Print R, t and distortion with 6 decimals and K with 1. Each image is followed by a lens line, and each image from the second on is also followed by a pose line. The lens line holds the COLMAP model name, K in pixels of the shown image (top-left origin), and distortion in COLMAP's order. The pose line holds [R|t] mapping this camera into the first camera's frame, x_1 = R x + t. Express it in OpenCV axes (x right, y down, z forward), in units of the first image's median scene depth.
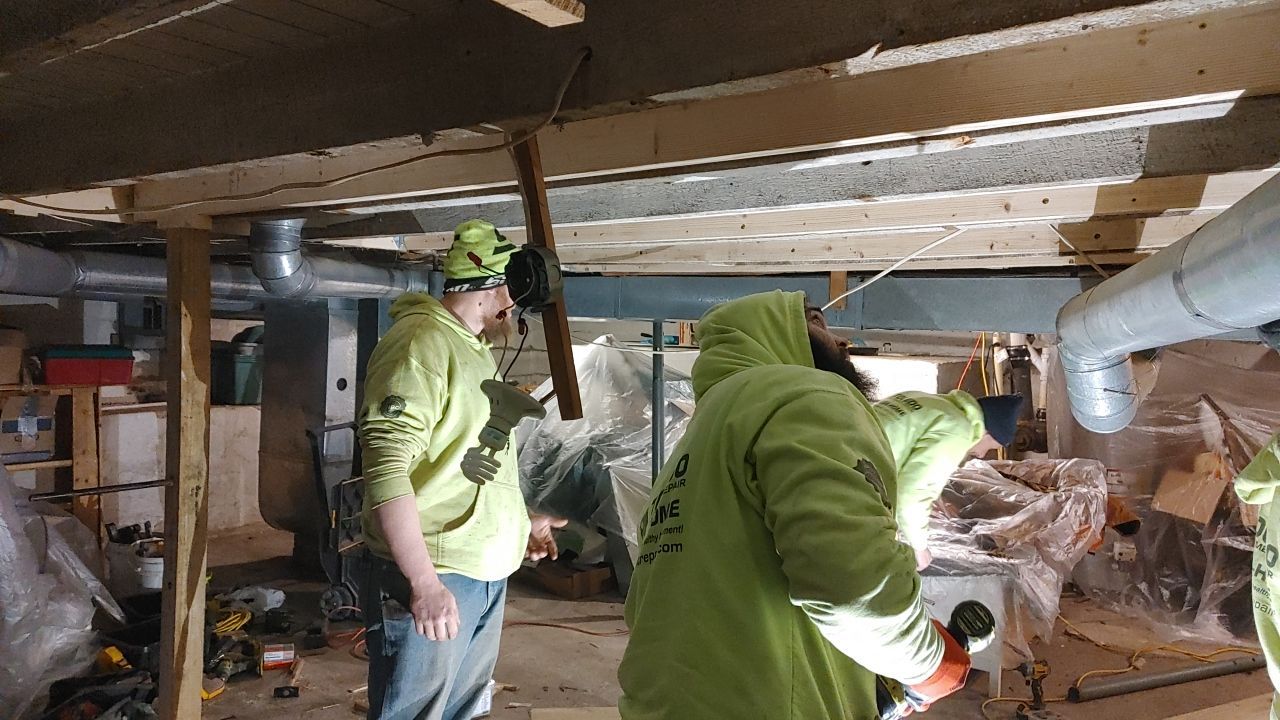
lens RADIAL K [[948.6, 0, 640.4], [0, 948.6, 354.2], [0, 0, 1]] dist [0.109150, -0.141543]
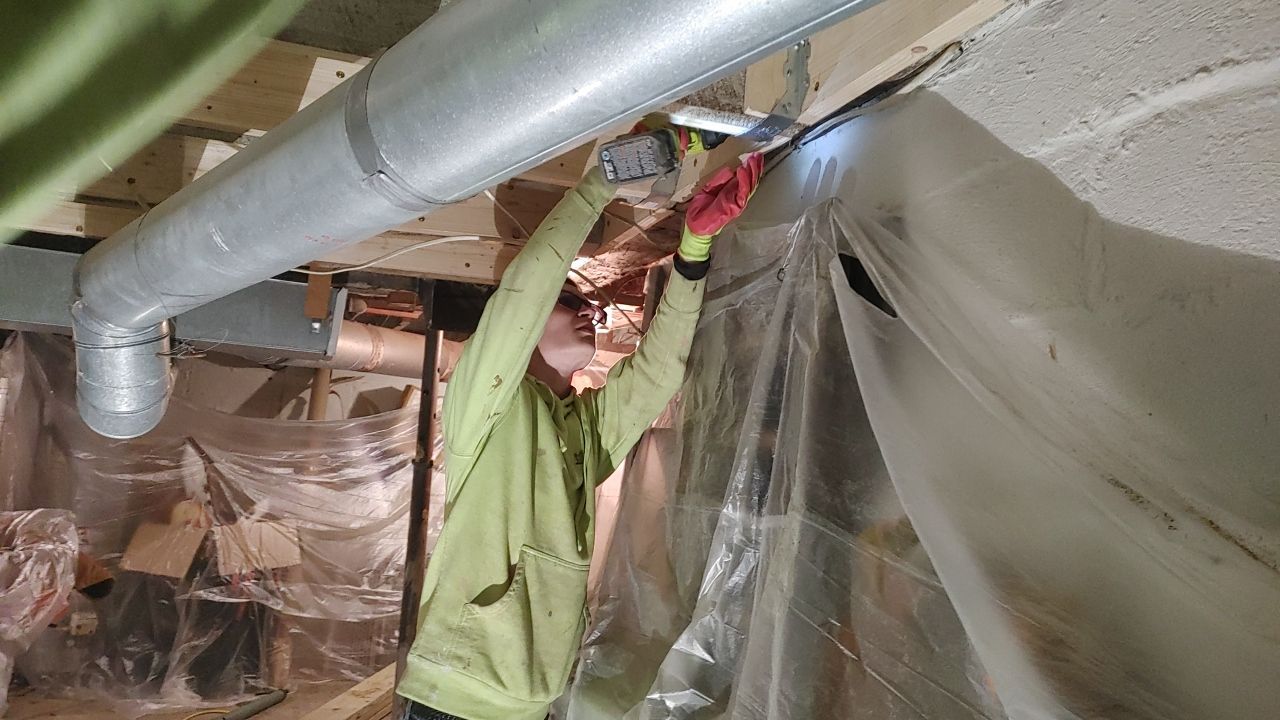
lens RADIAL K [[948.6, 0, 640.4], [0, 948.6, 354.2], [0, 0, 1]] dist [0.109150, -0.141543]
pose [[0.539785, 0.099433, 0.835910, 0.034491], [-0.029936, 0.994639, -0.098983, 0.041957], [-0.841270, 0.028405, 0.539868, 0.136064]]
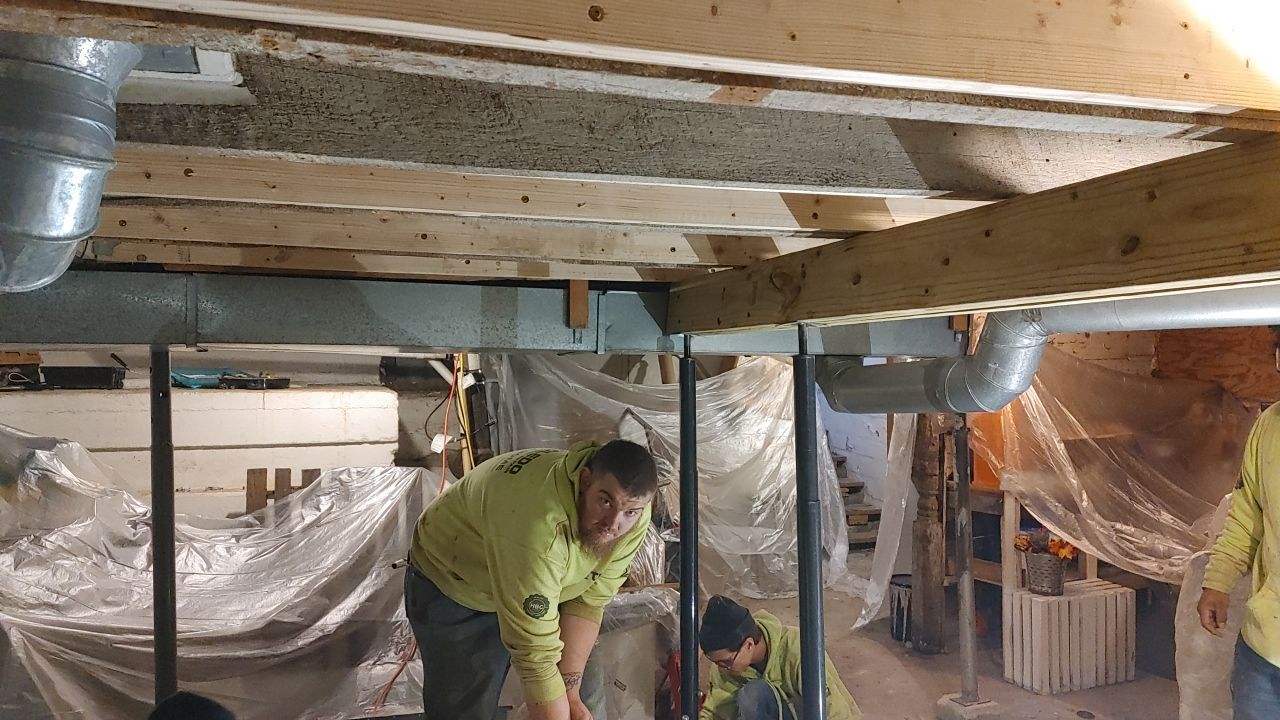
lens RADIAL K [[948.6, 0, 640.4], [0, 948.6, 354.2], [0, 0, 1]] dist [0.109150, -0.141543]
pose [[0.558267, -0.019628, 0.829429, -0.317633], [0.038403, 0.999260, -0.002201, -0.017378], [-0.828772, 0.033082, 0.558607, 0.380775]]
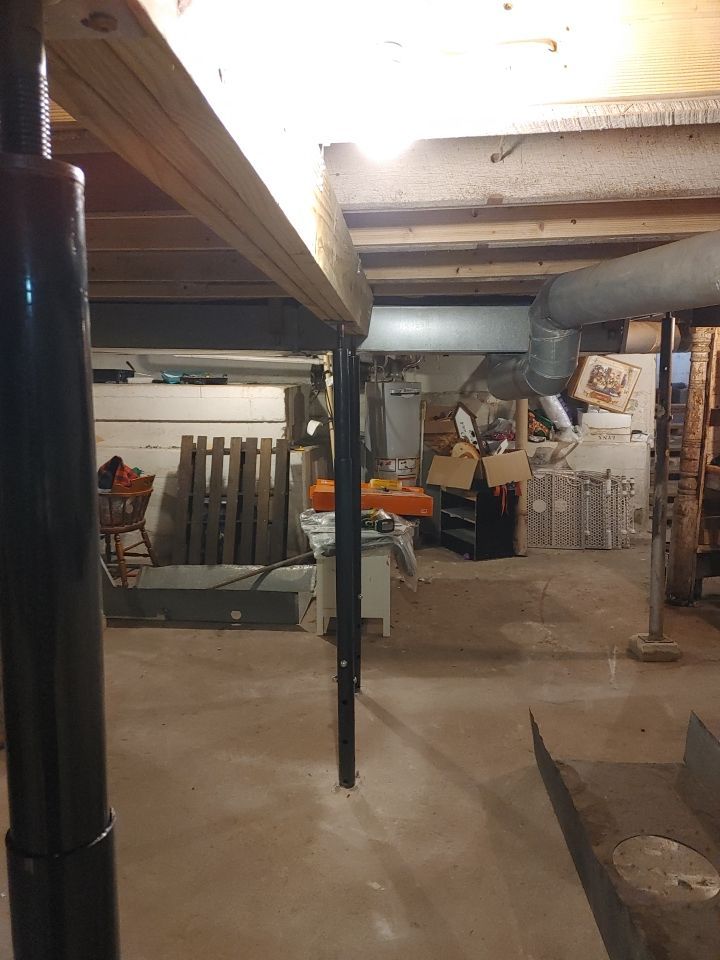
lens RADIAL K [[713.1, 0, 366.2], [0, 713.1, 478.7], [0, 0, 1]] dist [0.093998, -0.106062]
pose [[0.839369, -0.107054, 0.532915, -0.124184], [0.041967, 0.990251, 0.132825, 0.007908], [-0.541939, -0.089124, 0.835679, 0.171607]]
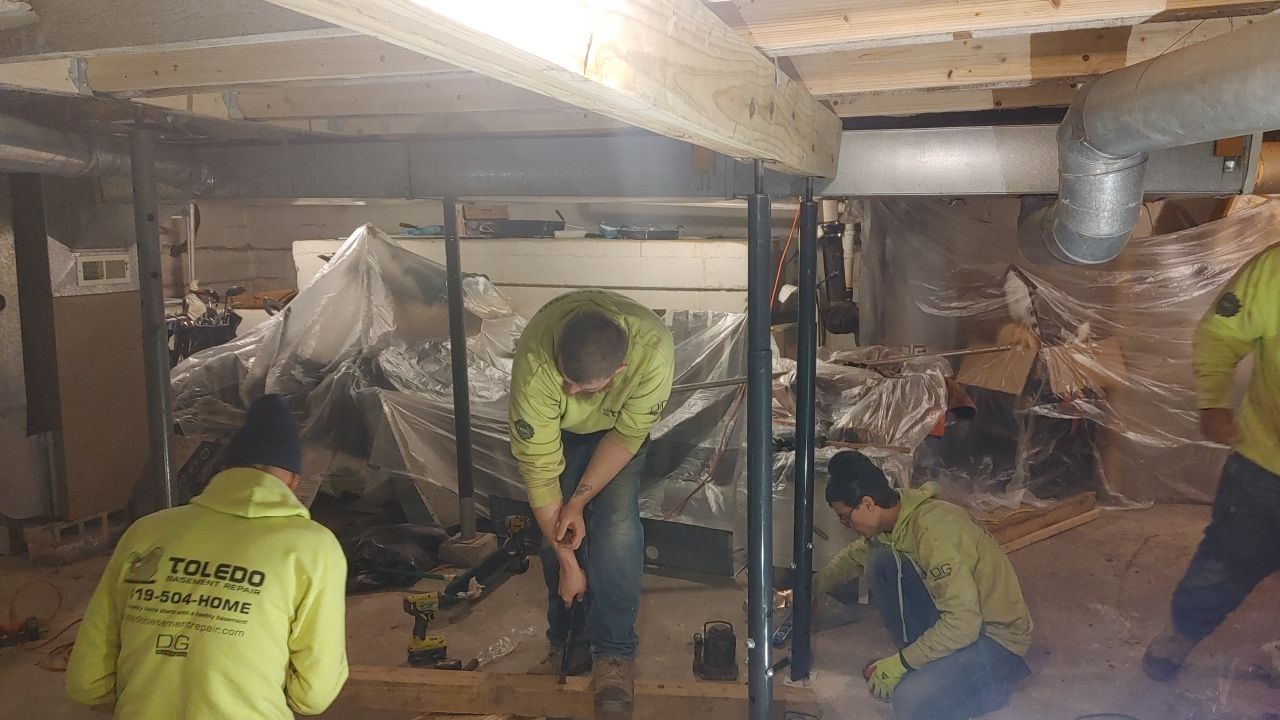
lens RADIAL K [[948.6, 0, 640.4], [0, 948.6, 354.2], [0, 0, 1]] dist [0.109150, -0.141543]
pose [[0.956994, -0.070837, 0.281325, -0.060022], [0.039418, 0.992488, 0.115816, 0.004794], [-0.287416, -0.099746, 0.952598, 0.172655]]
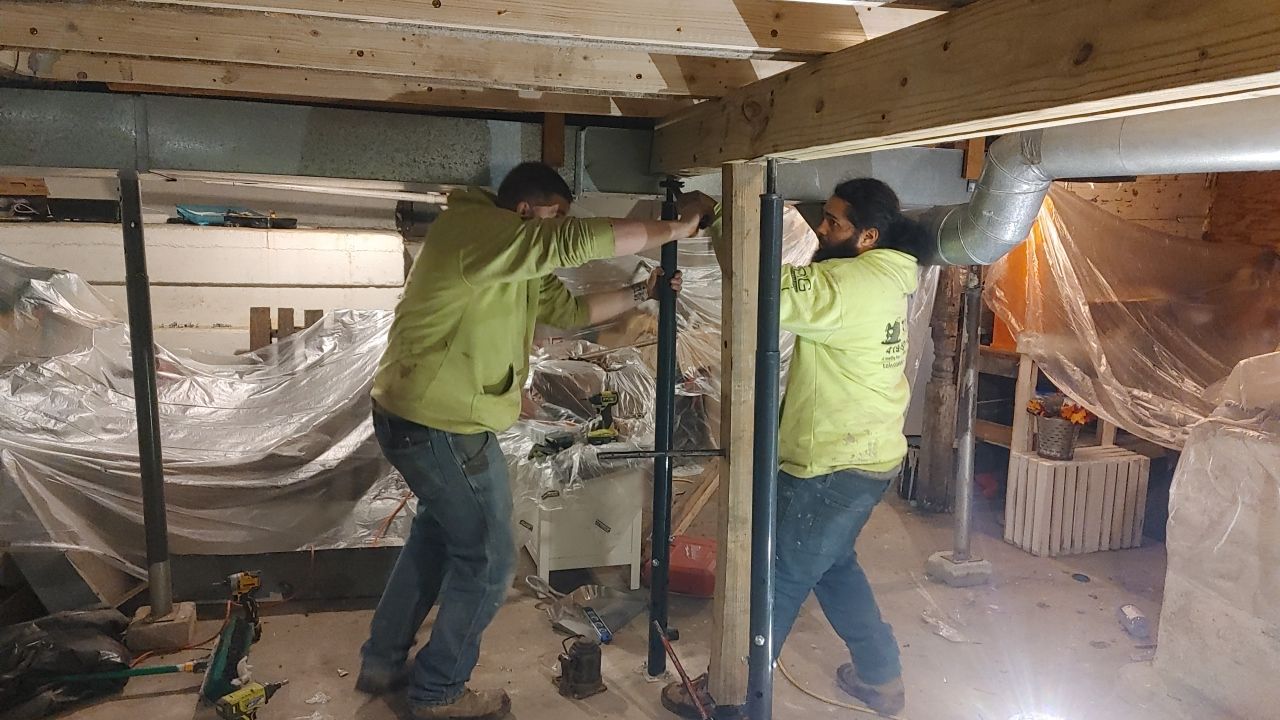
lens RADIAL K [[948.6, 0, 640.4], [0, 948.6, 354.2], [0, 0, 1]] dist [0.109150, -0.141543]
pose [[0.607128, -0.122161, 0.785157, -0.271207], [0.014549, 0.989655, 0.142728, -0.006327], [-0.794471, -0.075231, 0.602625, 0.355536]]
